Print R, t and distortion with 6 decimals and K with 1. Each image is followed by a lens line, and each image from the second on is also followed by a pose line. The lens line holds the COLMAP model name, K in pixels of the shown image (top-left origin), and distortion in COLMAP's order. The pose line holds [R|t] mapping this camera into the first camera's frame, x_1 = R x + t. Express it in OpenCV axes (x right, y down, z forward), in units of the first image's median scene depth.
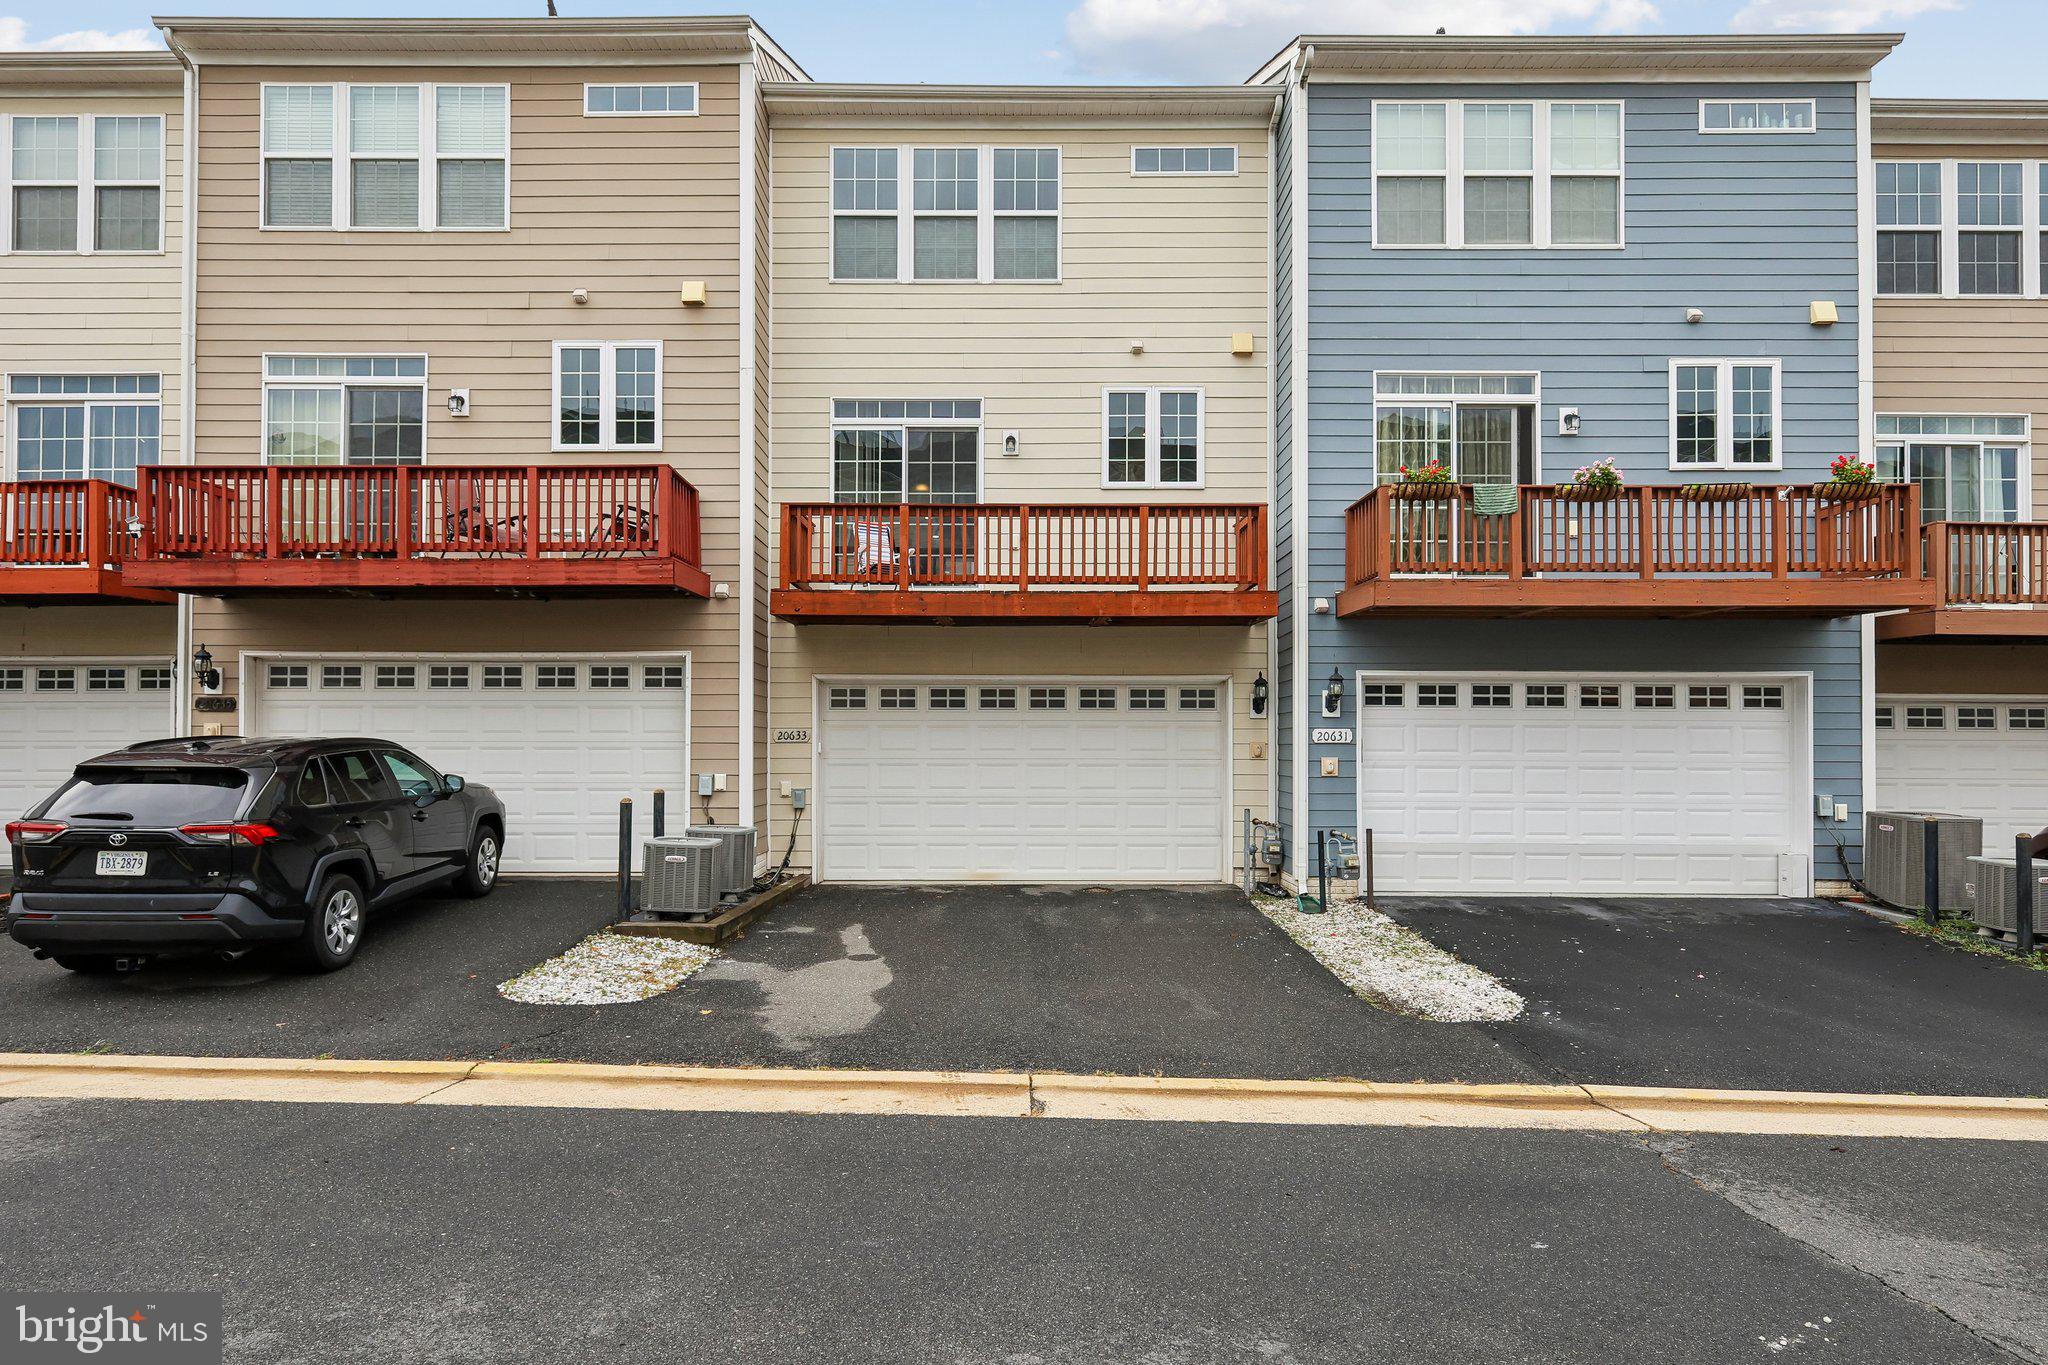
lens RADIAL K [[1121.7, 0, 1018.9], [0, 1121.7, 722.0], [0, 0, 1]] dist [0.011022, -0.002852]
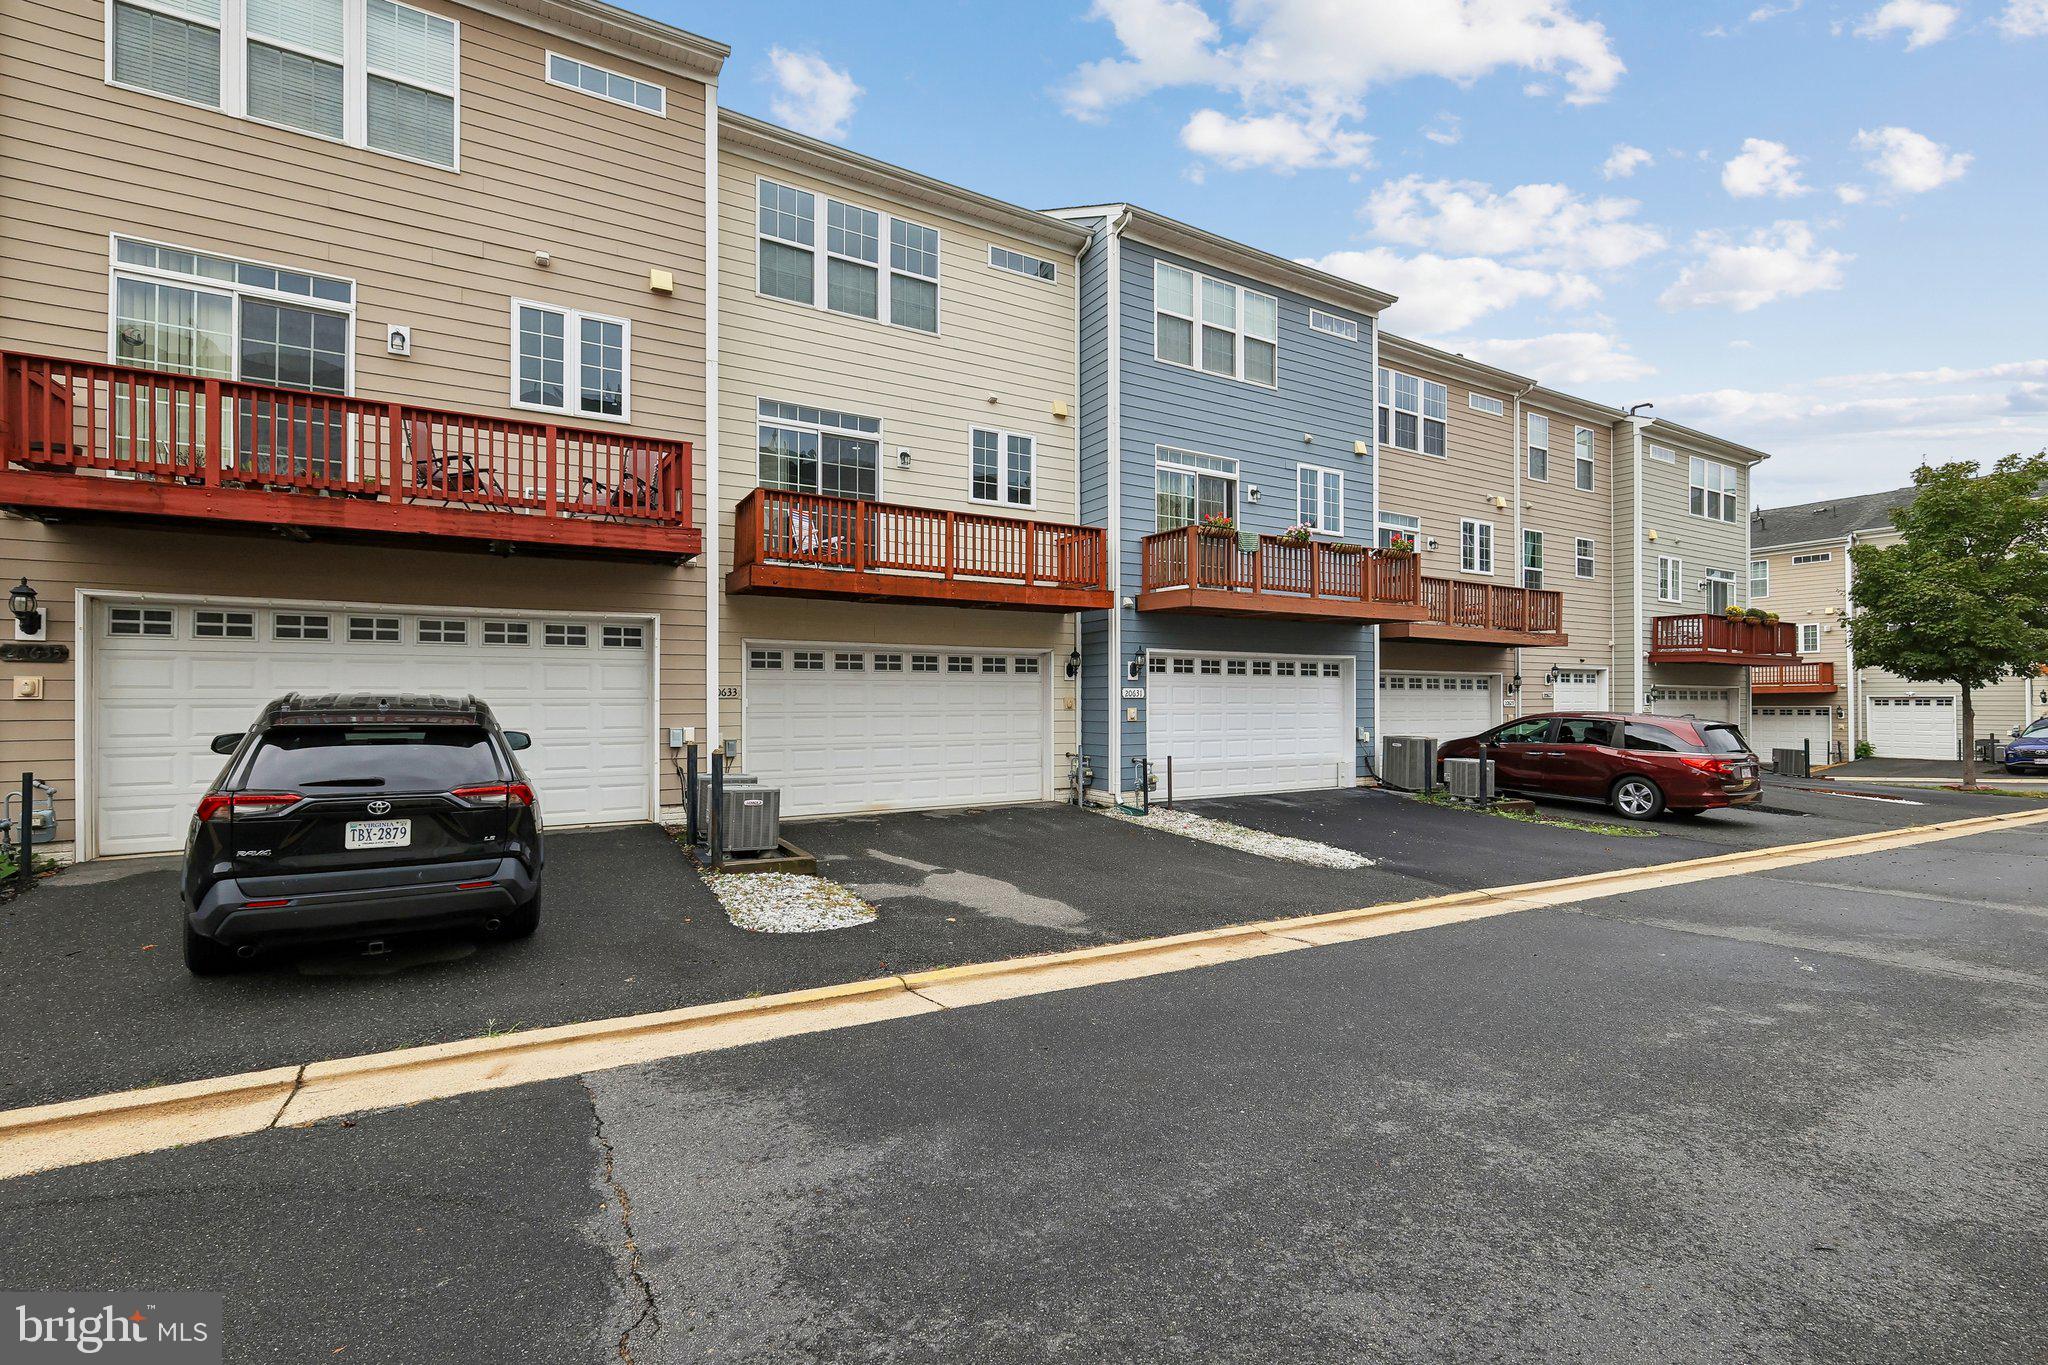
lens RADIAL K [[902.2, 0, 1021.5], [0, 902.2, 687.5], [0, 0, 1]] dist [0.007631, -0.001316]
pose [[0.859136, 0.004077, 0.511731, -0.435844], [-0.006911, 0.999970, 0.003637, 0.001898], [-0.511701, -0.006661, 0.859138, 0.075619]]
